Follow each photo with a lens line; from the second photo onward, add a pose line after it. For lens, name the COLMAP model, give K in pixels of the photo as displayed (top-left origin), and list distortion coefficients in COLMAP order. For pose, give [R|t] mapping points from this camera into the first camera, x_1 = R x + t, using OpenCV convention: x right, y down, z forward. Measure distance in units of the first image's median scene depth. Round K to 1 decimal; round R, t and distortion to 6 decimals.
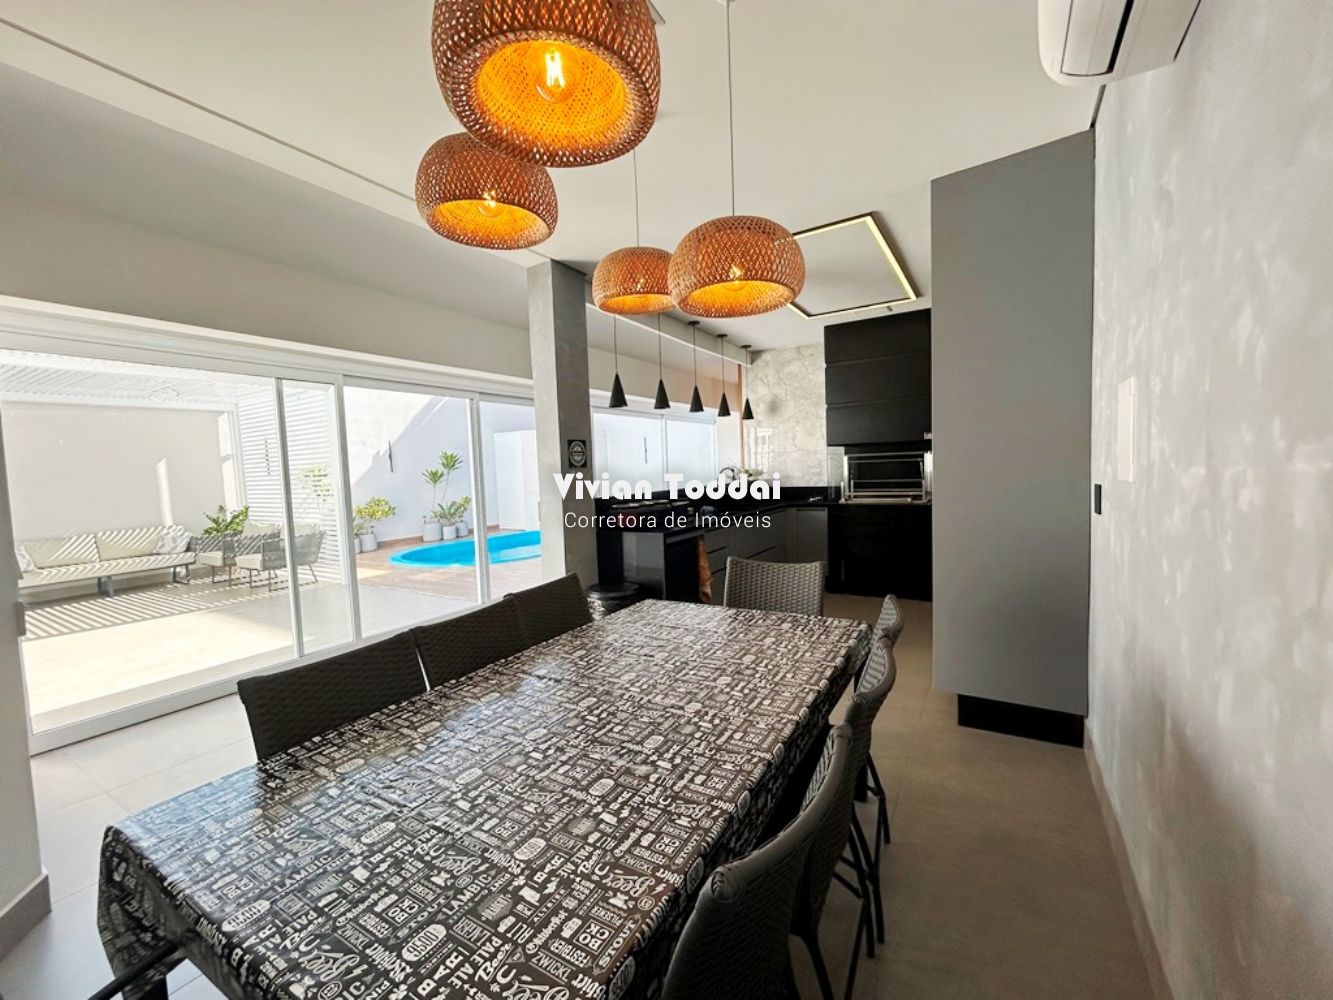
lens RADIAL K [[537.6, 0, 663.1], [0, 537.6, 500.5], [0, 0, 1]] dist [0.001972, -0.000083]
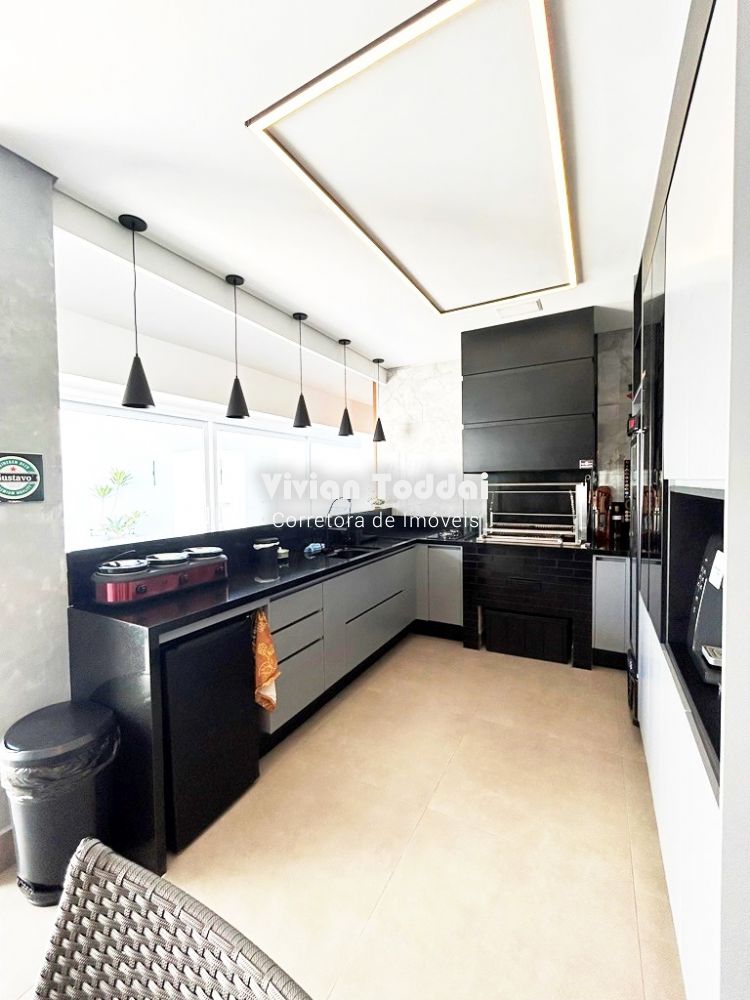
lens RADIAL K [[403.3, 0, 378.0], [0, 403.3, 495.2], [0, 0, 1]] dist [0.001972, -0.000083]
pose [[0.998078, 0.021574, 0.058097, 0.132964], [-0.019693, 0.999269, -0.032763, -0.042431], [-0.058761, 0.031556, 0.997773, 0.368101]]
